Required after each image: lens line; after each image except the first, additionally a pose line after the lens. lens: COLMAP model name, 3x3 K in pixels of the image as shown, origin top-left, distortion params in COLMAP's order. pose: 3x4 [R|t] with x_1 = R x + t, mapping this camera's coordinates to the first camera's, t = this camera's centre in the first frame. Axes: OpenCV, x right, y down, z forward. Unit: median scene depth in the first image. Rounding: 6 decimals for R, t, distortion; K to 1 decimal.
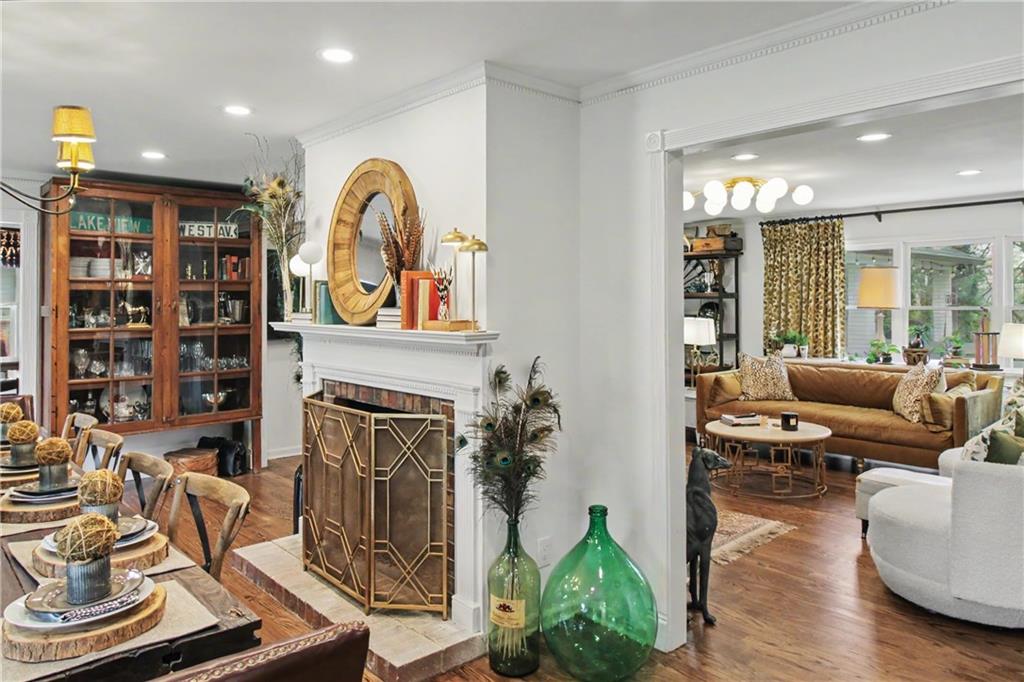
lens RADIAL K [[700.4, 0, 511.8], [0, 700.4, 285.1], [0, 0, 1]] dist [0.005692, -0.001247]
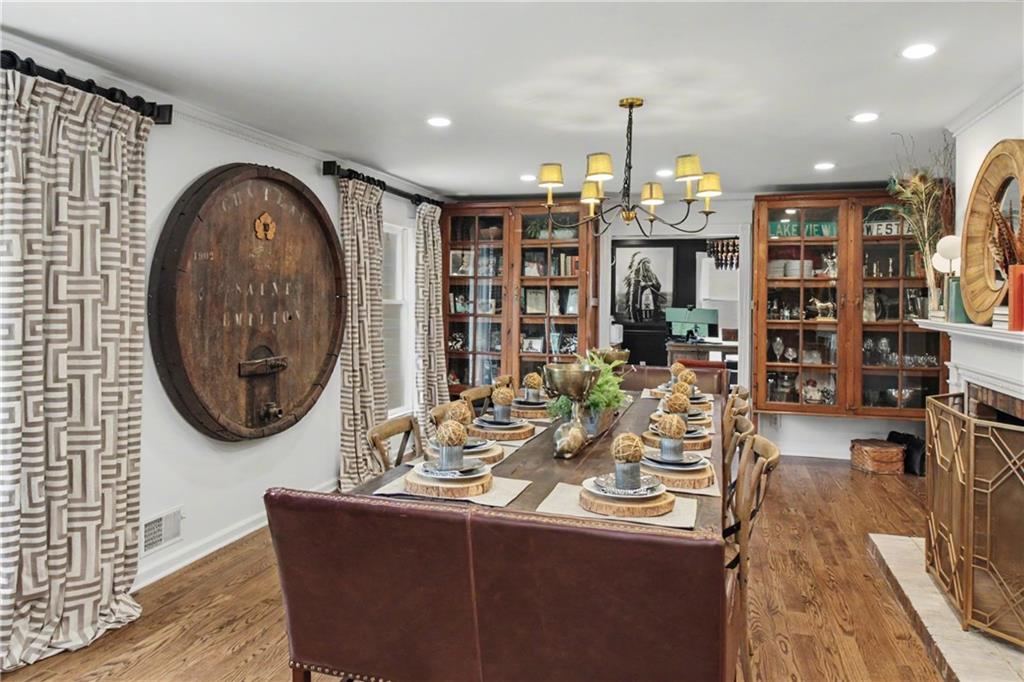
lens RADIAL K [[700.4, 0, 511.8], [0, 700.4, 285.1], [0, 0, 1]] dist [0.005692, -0.001247]
pose [[0.528076, -0.007170, -0.849167, 0.153872], [0.011011, 0.999938, -0.001596, -0.000276], [0.849126, -0.008508, 0.528122, -0.008357]]
